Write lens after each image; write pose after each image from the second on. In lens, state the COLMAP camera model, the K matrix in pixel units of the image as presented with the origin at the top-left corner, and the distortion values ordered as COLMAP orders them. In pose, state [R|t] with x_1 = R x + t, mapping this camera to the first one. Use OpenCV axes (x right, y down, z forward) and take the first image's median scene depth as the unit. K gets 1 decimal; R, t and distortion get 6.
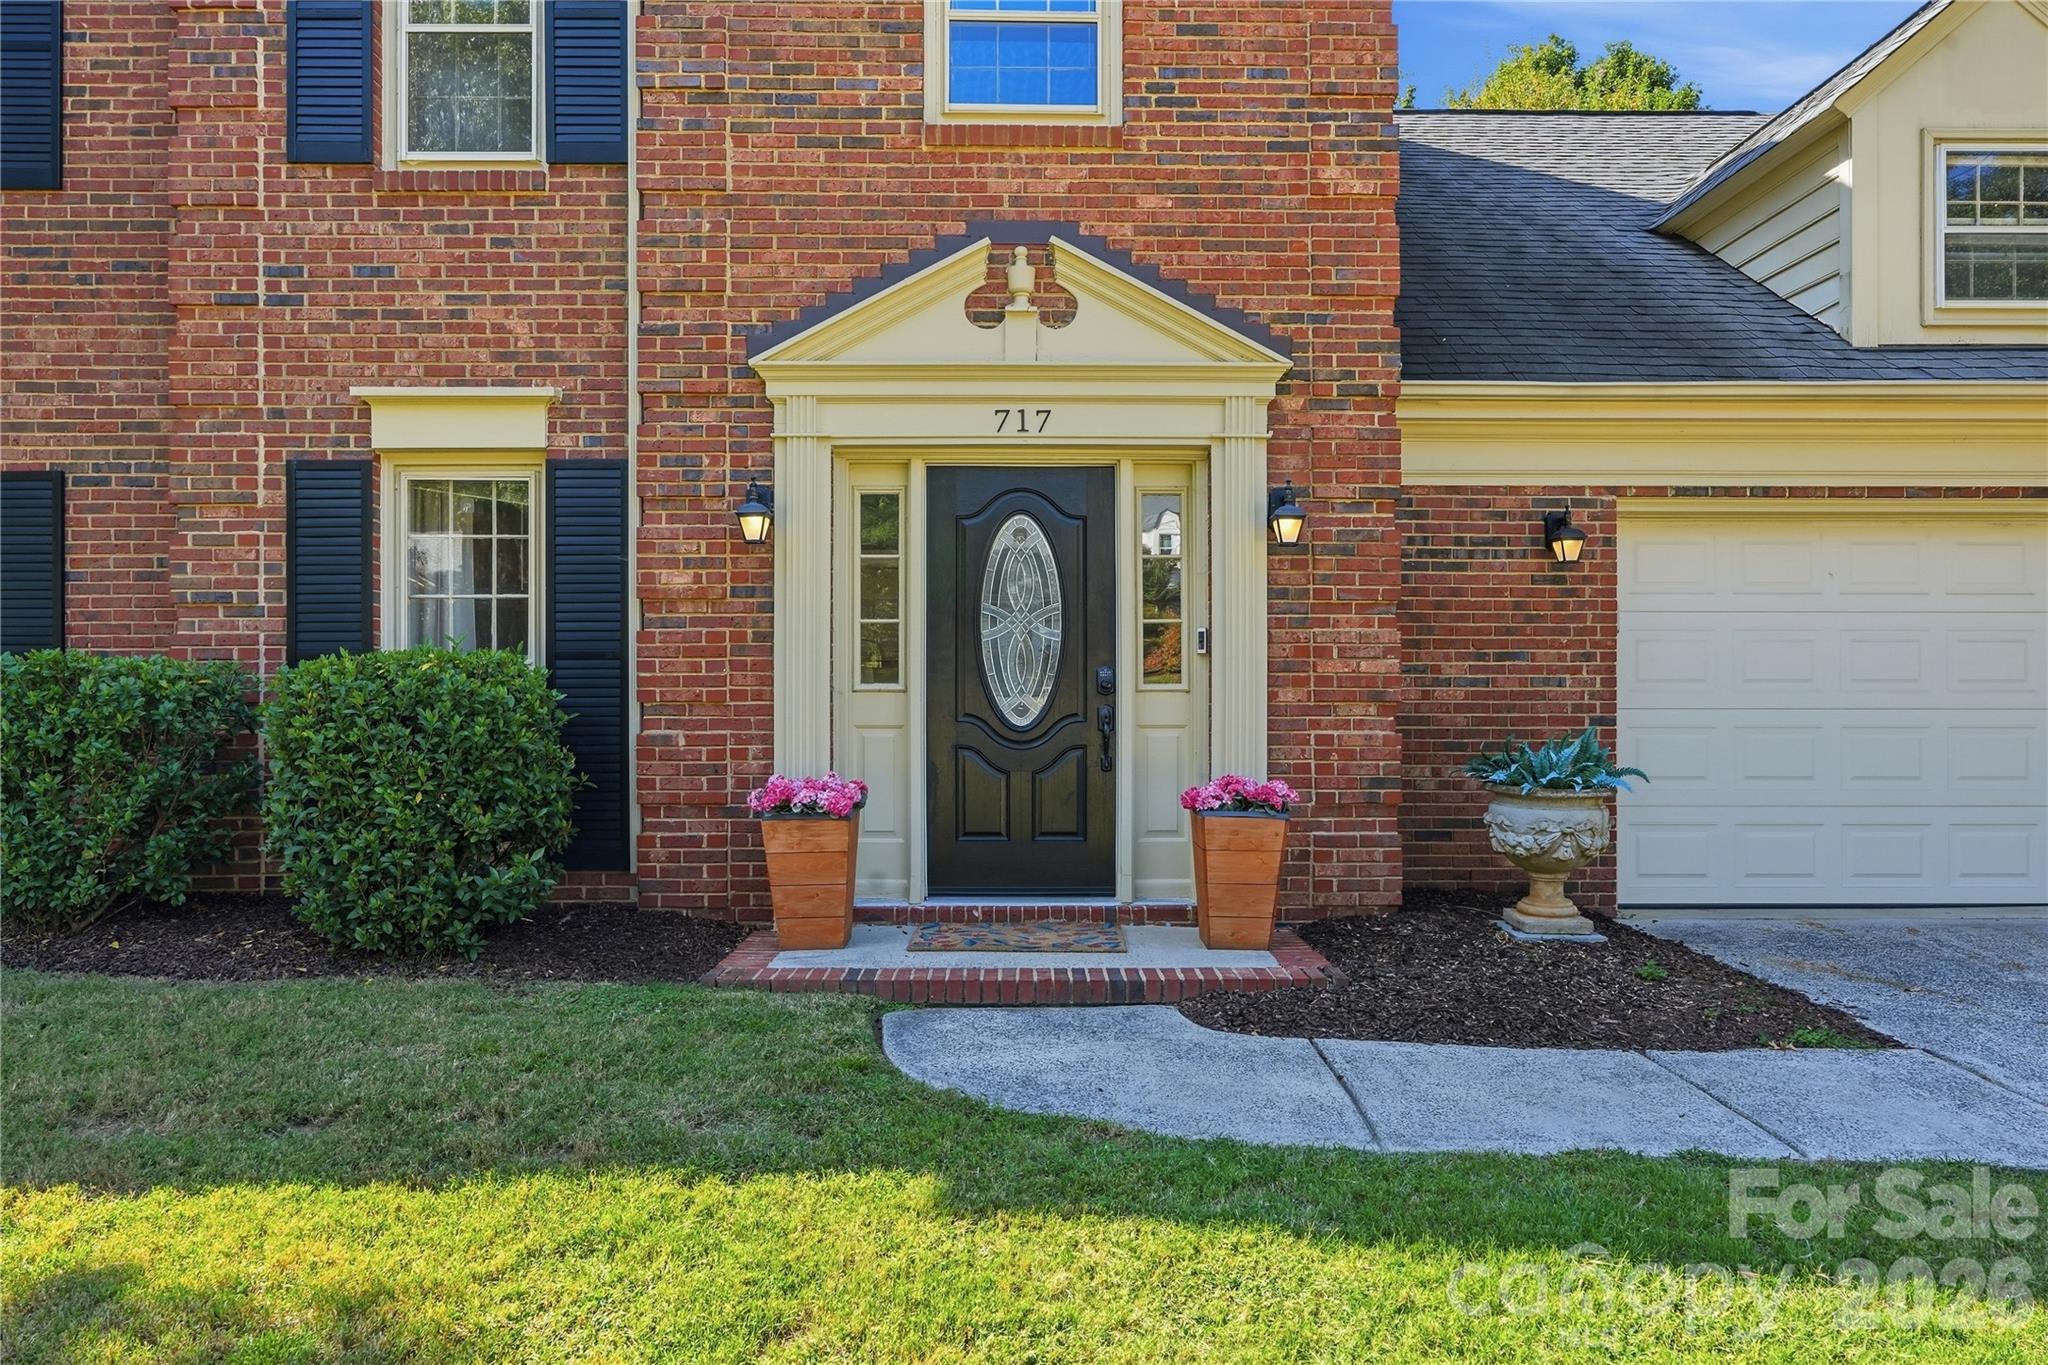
lens RADIAL K [[1356.8, 0, 1033.1], [0, 1356.8, 693.8], [0, 0, 1]] dist [-0.014242, 0.009000]
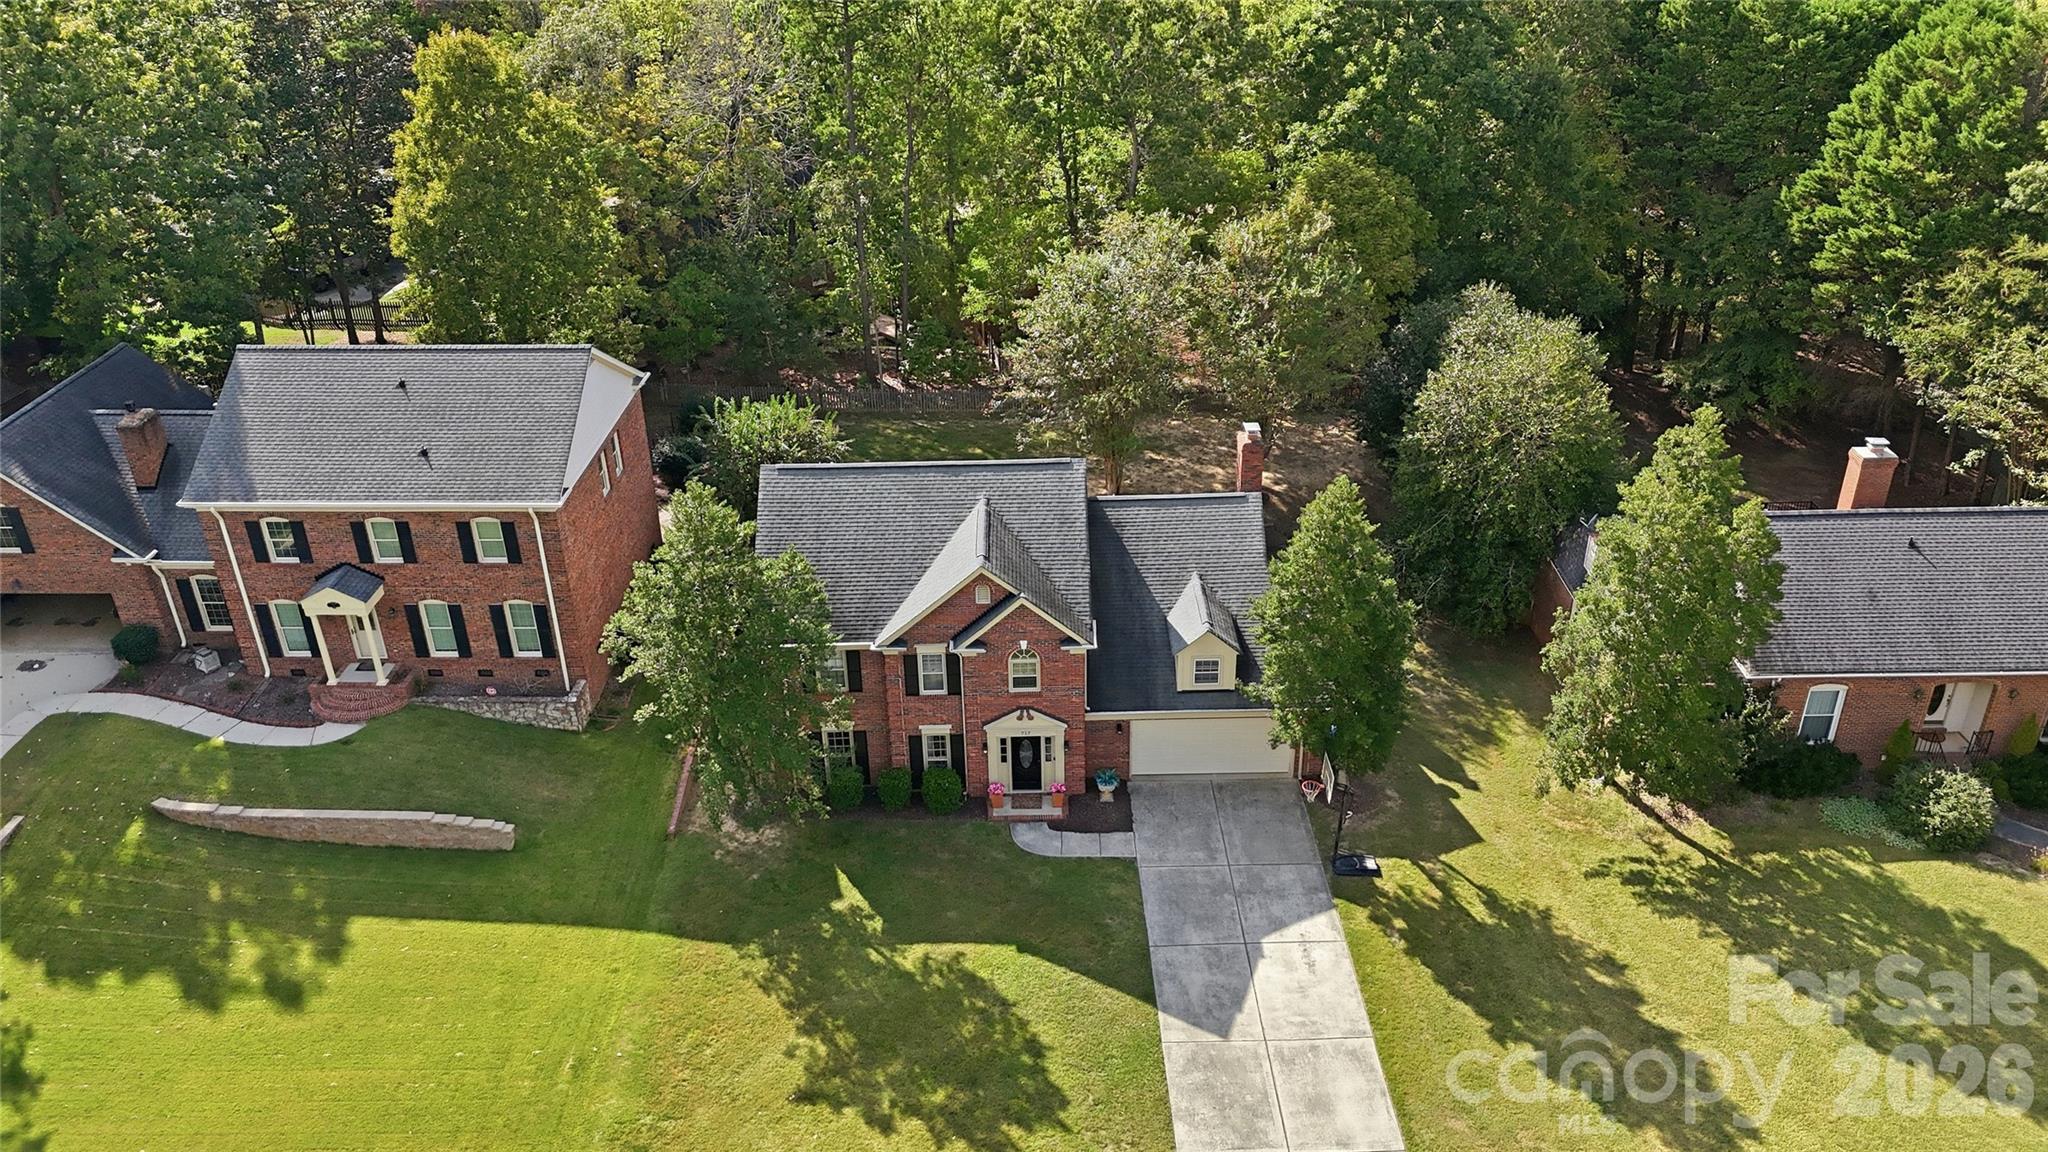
lens RADIAL K [[1557.8, 0, 1020.7], [0, 1557.8, 570.2], [0, 0, 1]] dist [0.036952, 0.000402]
pose [[0.999808, -0.015169, -0.012402, 0.070235], [0.019326, 0.867672, 0.496761, -4.479357], [0.003226, -0.496905, 0.867799, -4.957336]]
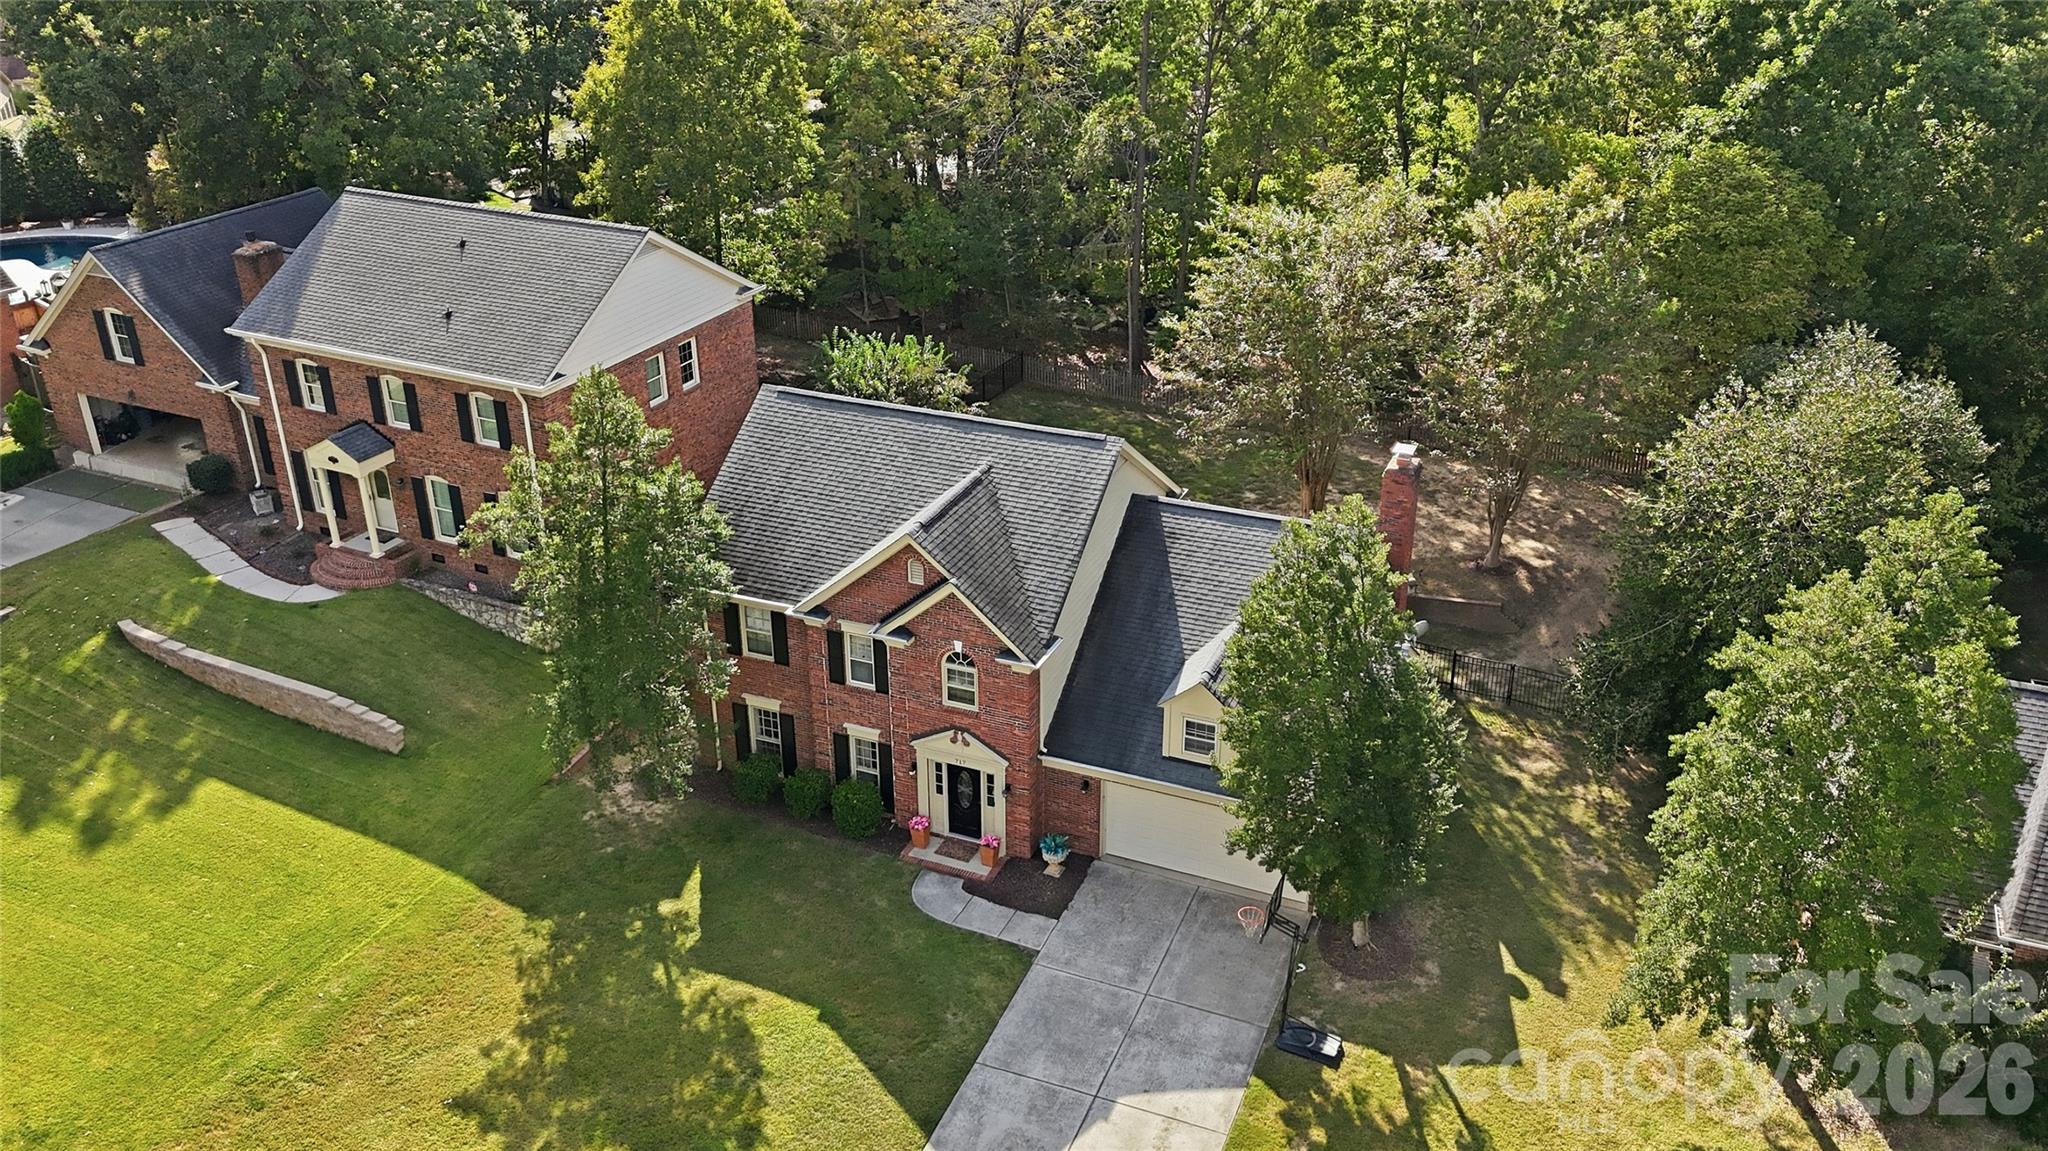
lens RADIAL K [[1671.8, 0, 1023.6], [0, 1671.8, 576.7], [0, 0, 1]] dist [0.022417, 0.009255]
pose [[0.915530, 0.175578, -0.361908, 2.314158], [0.010137, 0.889353, 0.457108, -3.616701], [0.402122, -0.422165, 0.812450, -3.634220]]
